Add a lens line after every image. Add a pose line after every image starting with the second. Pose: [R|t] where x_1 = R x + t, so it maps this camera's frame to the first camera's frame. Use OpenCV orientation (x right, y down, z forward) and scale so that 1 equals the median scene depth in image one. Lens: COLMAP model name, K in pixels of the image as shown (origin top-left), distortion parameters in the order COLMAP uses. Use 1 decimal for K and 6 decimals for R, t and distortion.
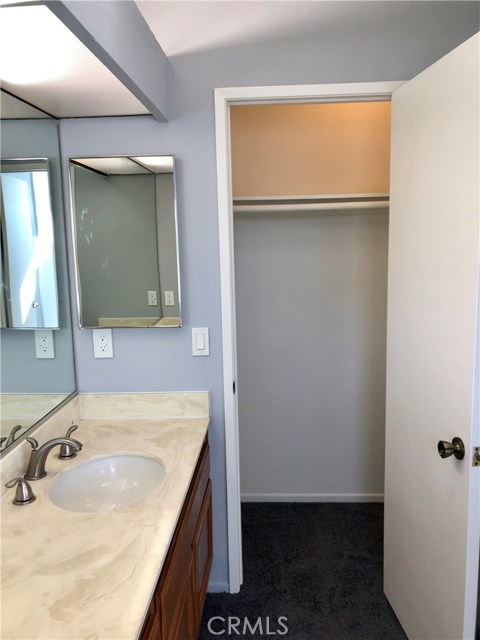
lens RADIAL K [[528.4, 0, 242.0], [0, 528.4, 318.0], [0, 0, 1]] dist [0.023518, -0.042225]
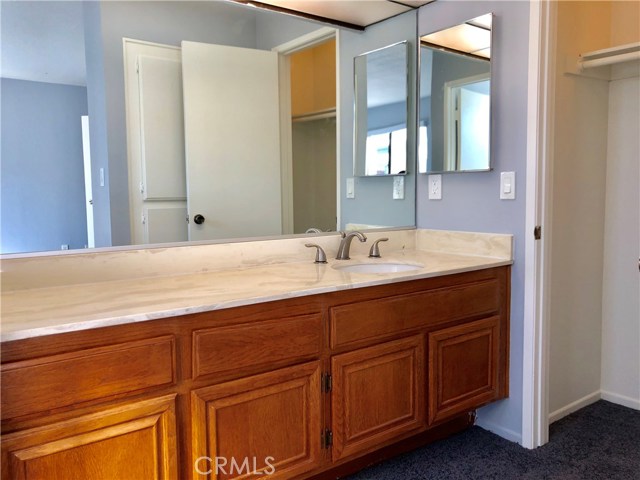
lens RADIAL K [[528.4, 0, 322.3], [0, 528.4, 240.1], [0, 0, 1]] dist [0.023518, -0.042225]
pose [[0.649319, 0.089181, -0.755269, 0.487849], [-0.132340, 0.991199, 0.003264, 0.196136], [0.748913, 0.097833, 0.655406, 0.028563]]
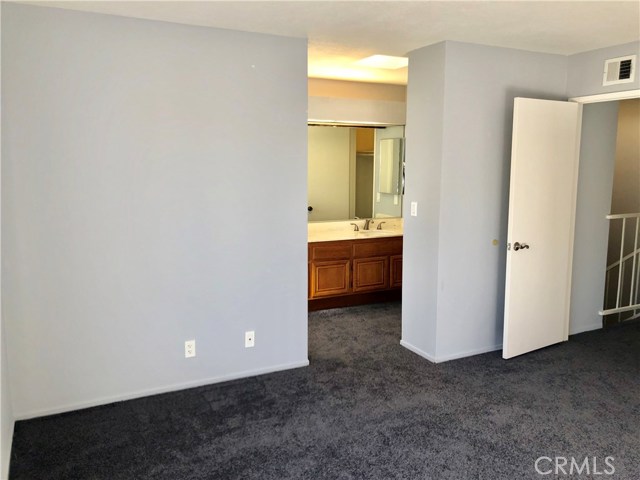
lens RADIAL K [[528.4, 0, 324.8], [0, 528.4, 230.3], [0, 0, 1]] dist [0.023518, -0.042225]
pose [[0.513440, 0.134880, -0.847459, 1.963537], [-0.155490, 0.985846, 0.062701, 0.094942], [0.843920, 0.099578, 0.527146, -0.884544]]
